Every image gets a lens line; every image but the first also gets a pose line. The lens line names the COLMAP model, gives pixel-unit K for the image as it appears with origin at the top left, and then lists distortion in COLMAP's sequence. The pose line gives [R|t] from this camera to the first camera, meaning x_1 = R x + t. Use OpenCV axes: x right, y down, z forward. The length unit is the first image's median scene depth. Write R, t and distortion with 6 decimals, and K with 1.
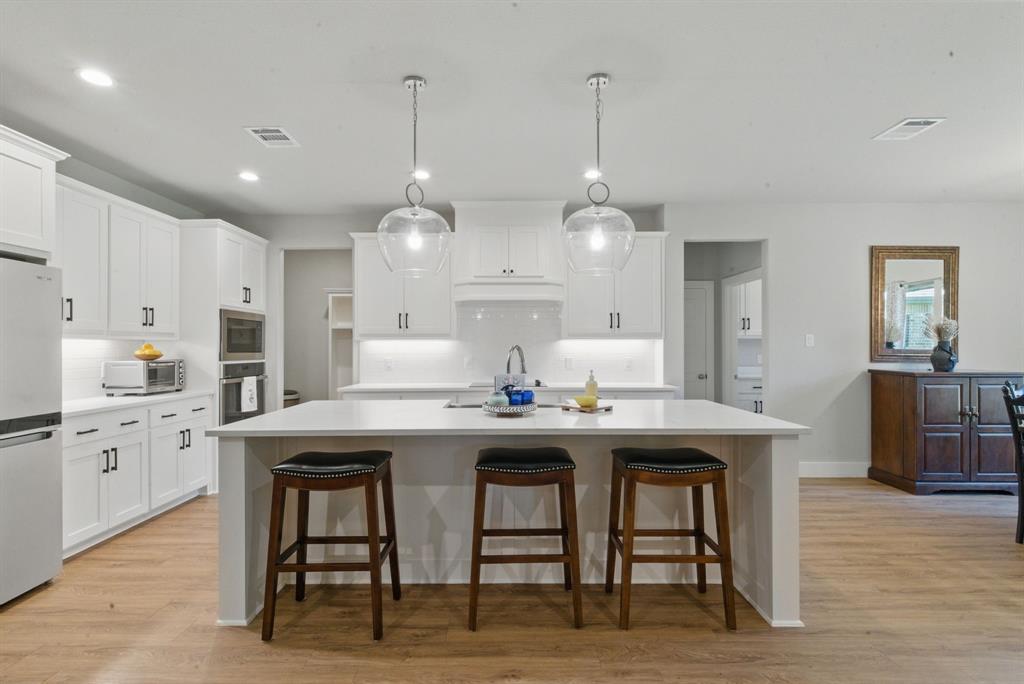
lens RADIAL K [[470.9, 0, 507.6], [0, 470.9, 344.1], [0, 0, 1]] dist [0.001488, -0.000477]
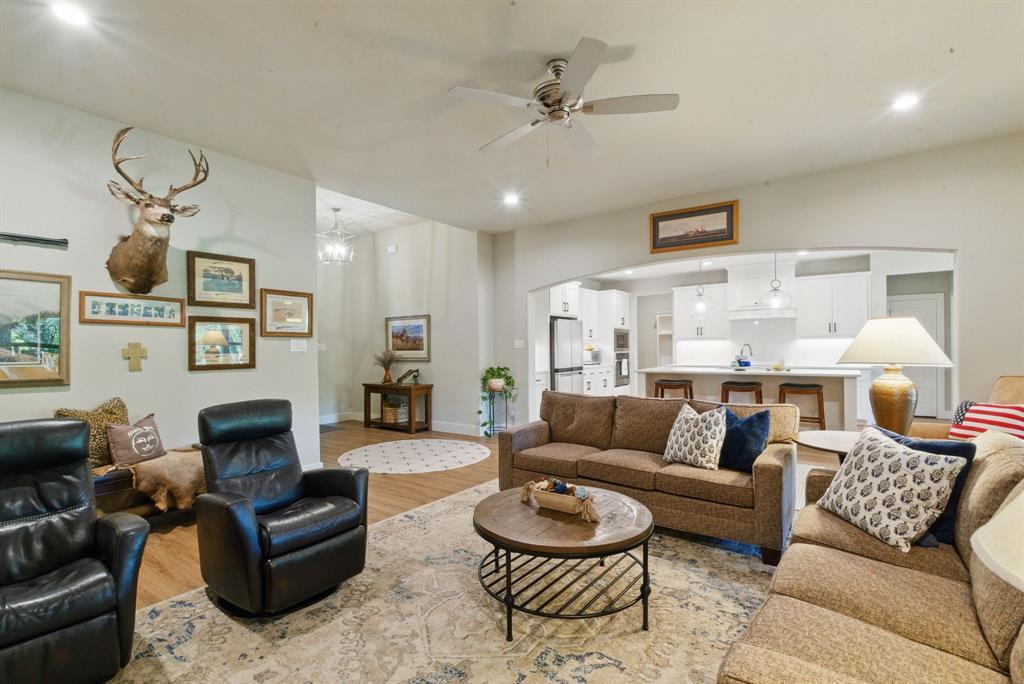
lens RADIAL K [[470.9, 0, 507.6], [0, 470.9, 344.1], [0, 0, 1]] dist [0.001488, -0.000477]
pose [[0.810191, -0.010518, -0.586072, 0.281291], [0.013530, 0.999908, 0.000759, -0.007855], [0.586010, -0.008544, 0.810259, -1.060212]]
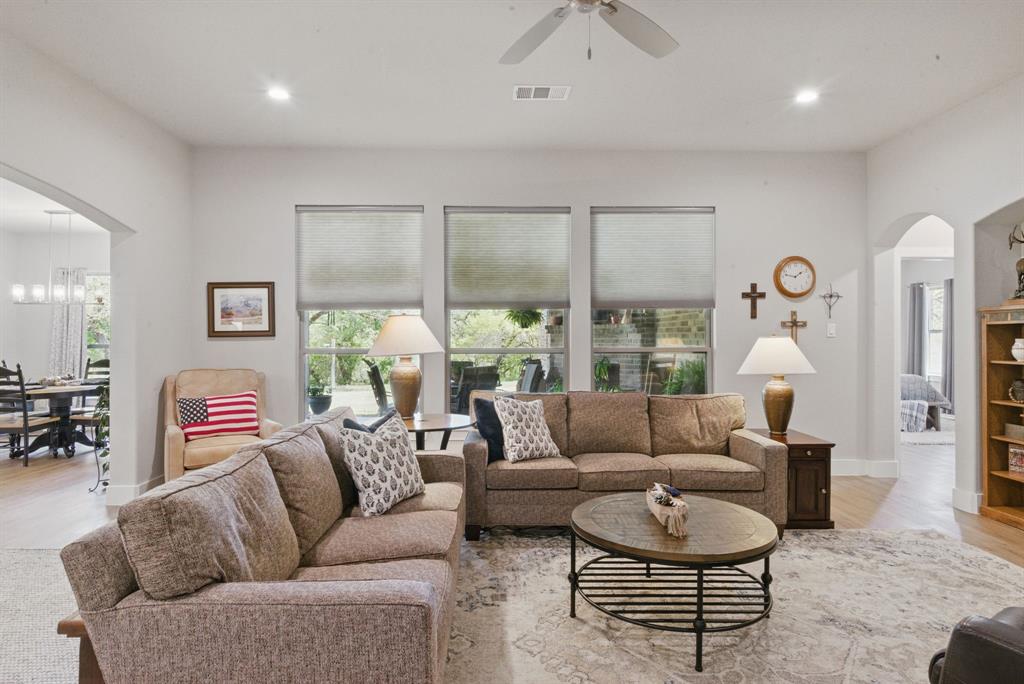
lens RADIAL K [[585.8, 0, 508.1], [0, 585.8, 339.5], [0, 0, 1]] dist [0.001913, -0.000395]
pose [[-0.020020, -0.004154, 0.999791, -0.557863], [-0.004997, 0.999979, 0.004054, -0.001464], [-0.999787, -0.004915, -0.020040, -0.430970]]
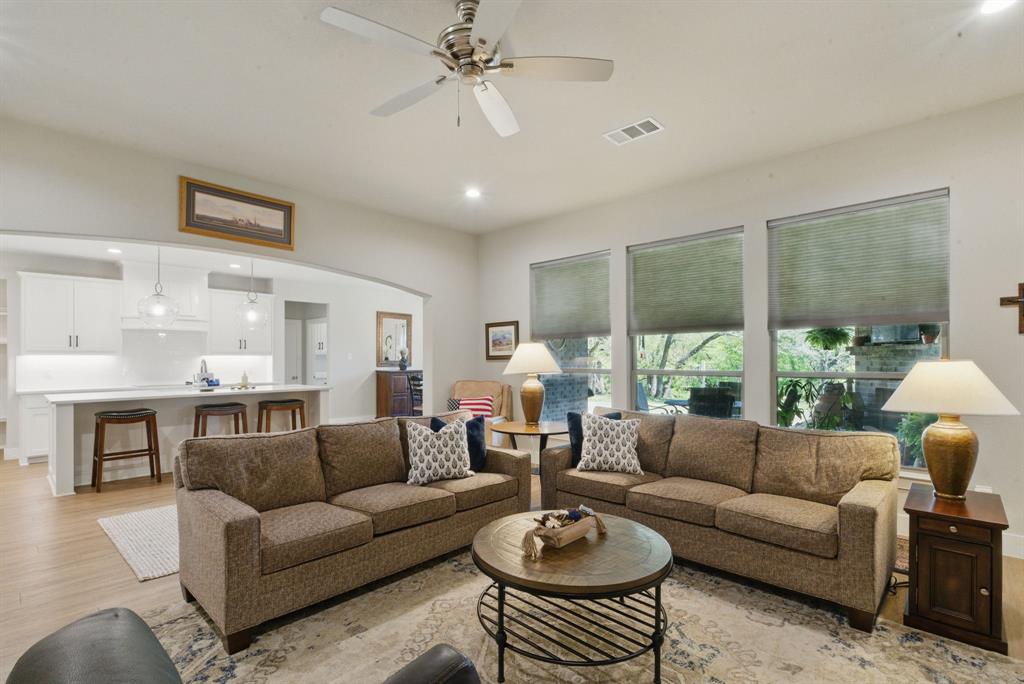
lens RADIAL K [[474.5, 0, 506.2], [0, 474.5, 361.9], [0, 0, 1]] dist [0.001097, -0.000150]
pose [[0.687670, -0.005433, 0.726003, -0.369668], [-0.002652, 0.999947, 0.009995, -0.006522], [-0.726019, -0.008799, 0.687618, -0.884061]]
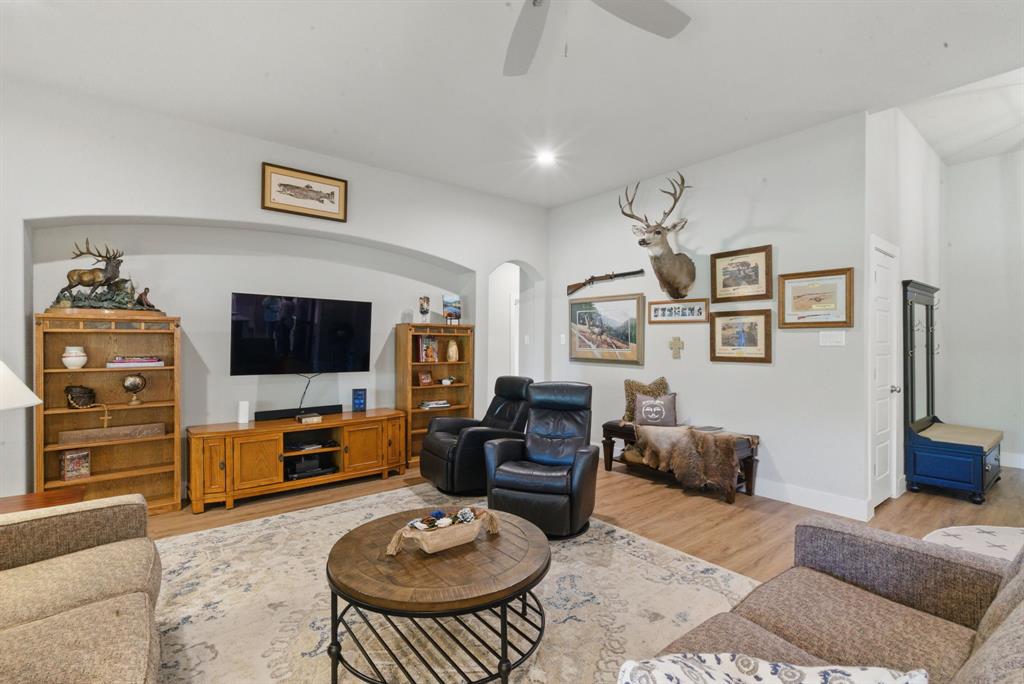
lens RADIAL K [[470.9, 0, 507.6], [0, 470.9, 344.1], [0, 0, 1]] dist [0.001488, -0.000477]
pose [[-0.780642, 0.001120, -0.624978, 0.239758], [0.004266, 0.999985, -0.003537, -0.000101], [0.624964, -0.005428, -0.780635, -0.233524]]
